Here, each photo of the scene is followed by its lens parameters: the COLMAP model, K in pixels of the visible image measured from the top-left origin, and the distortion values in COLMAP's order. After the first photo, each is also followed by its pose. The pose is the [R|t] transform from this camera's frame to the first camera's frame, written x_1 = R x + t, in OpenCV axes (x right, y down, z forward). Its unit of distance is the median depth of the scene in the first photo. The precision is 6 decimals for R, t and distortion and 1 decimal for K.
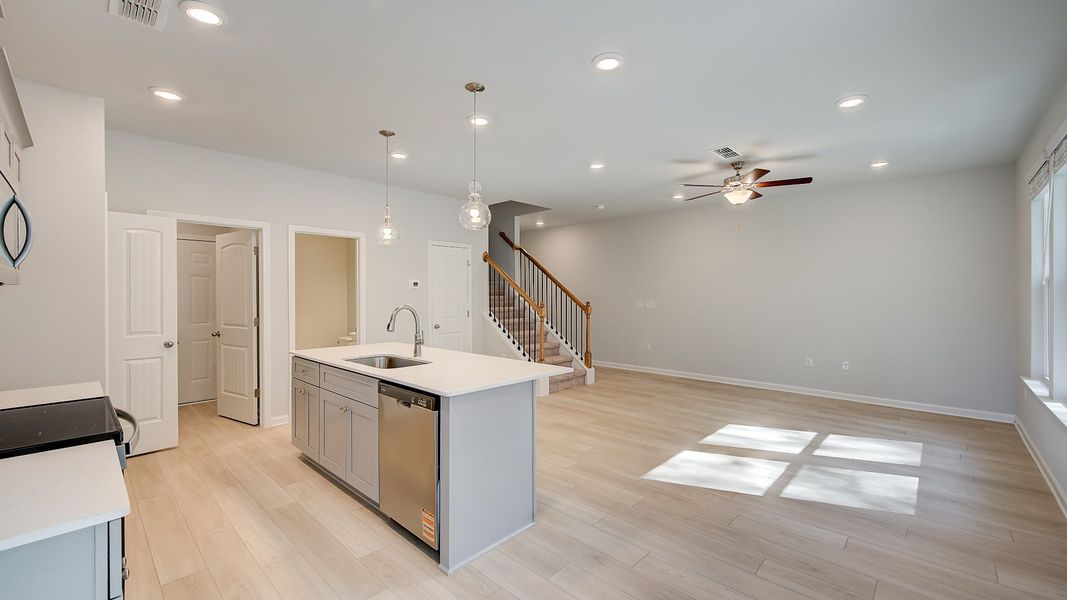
lens RADIAL K [[425.6, 0, 528.7], [0, 425.6, 299.8], [0, 0, 1]] dist [-0.000218, -0.000096]
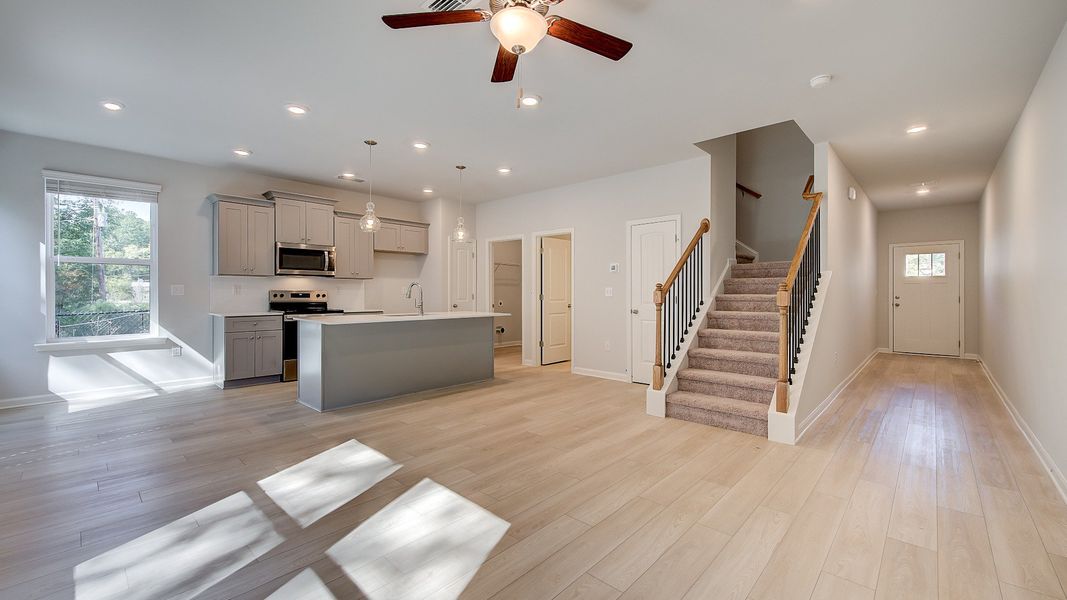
lens RADIAL K [[426.9, 0, 539.0], [0, 426.9, 293.3], [0, 0, 1]] dist [0.000805, -0.000219]
pose [[0.029308, 0.002813, -0.999566, 0.734708], [-0.019762, 0.999802, 0.002234, 0.025034], [0.999375, 0.019688, 0.029358, 0.784822]]
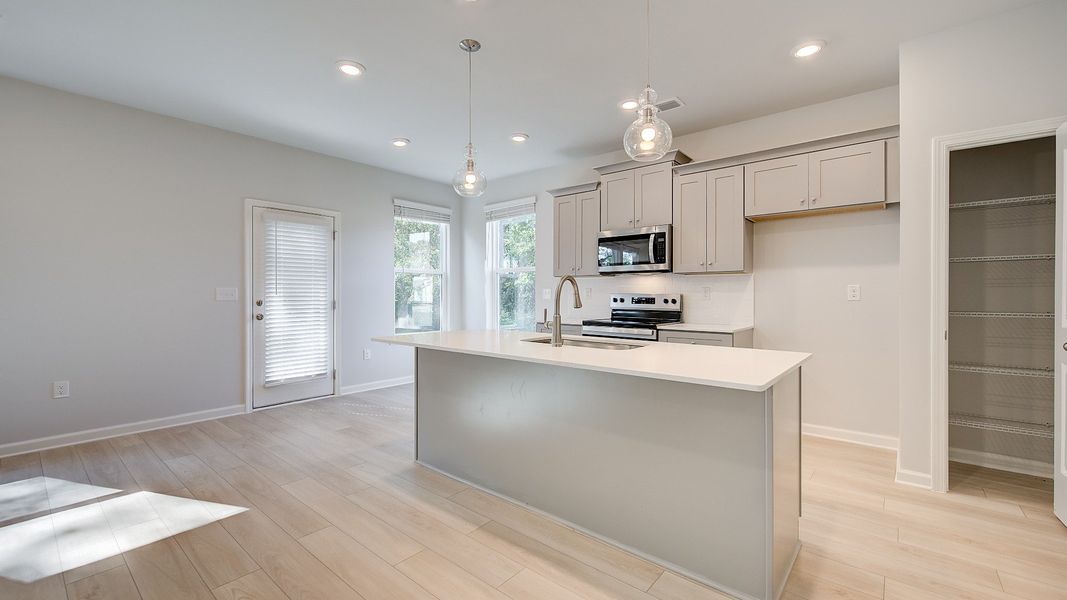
lens RADIAL K [[430.4, 0, 534.6], [0, 430.4, 295.0], [0, 0, 1]] dist [0.002998, 0.000014]
pose [[-0.996890, -0.000782, -0.078802, -0.094917], [-0.002170, 0.999844, 0.017534, 0.021653], [0.078776, 0.017650, -0.996736, 0.975214]]
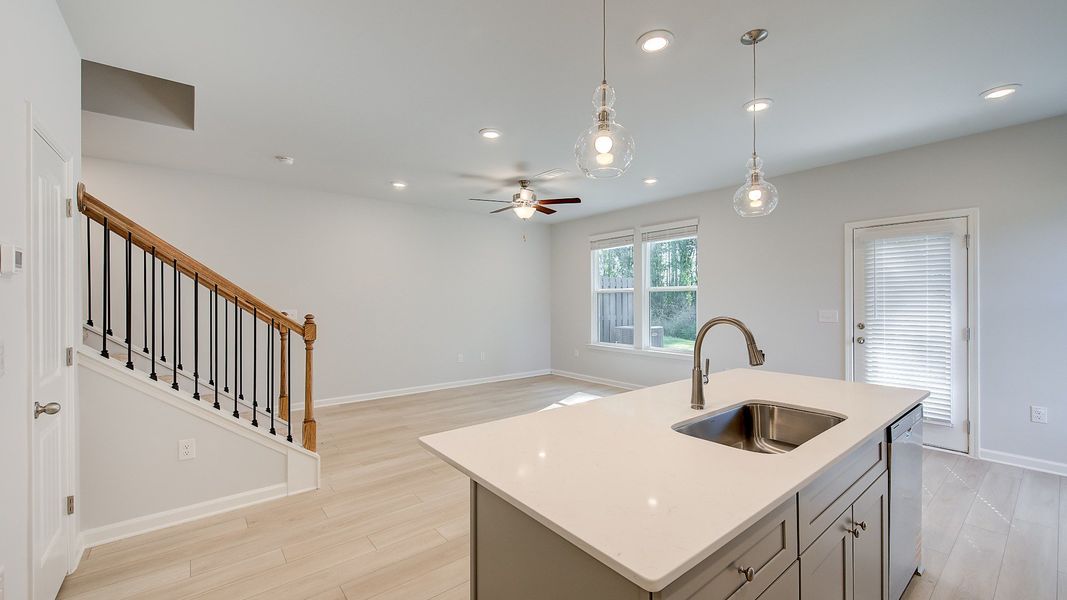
lens RADIAL K [[425.6, 0, 528.7], [0, 425.6, 299.8], [0, 0, 1]] dist [-0.000218, -0.000096]
pose [[0.141607, 0.002540, 0.989920, -0.474407], [0.022075, 0.999740, -0.005723, -0.003613], [-0.989677, 0.022662, 0.141514, 0.647662]]
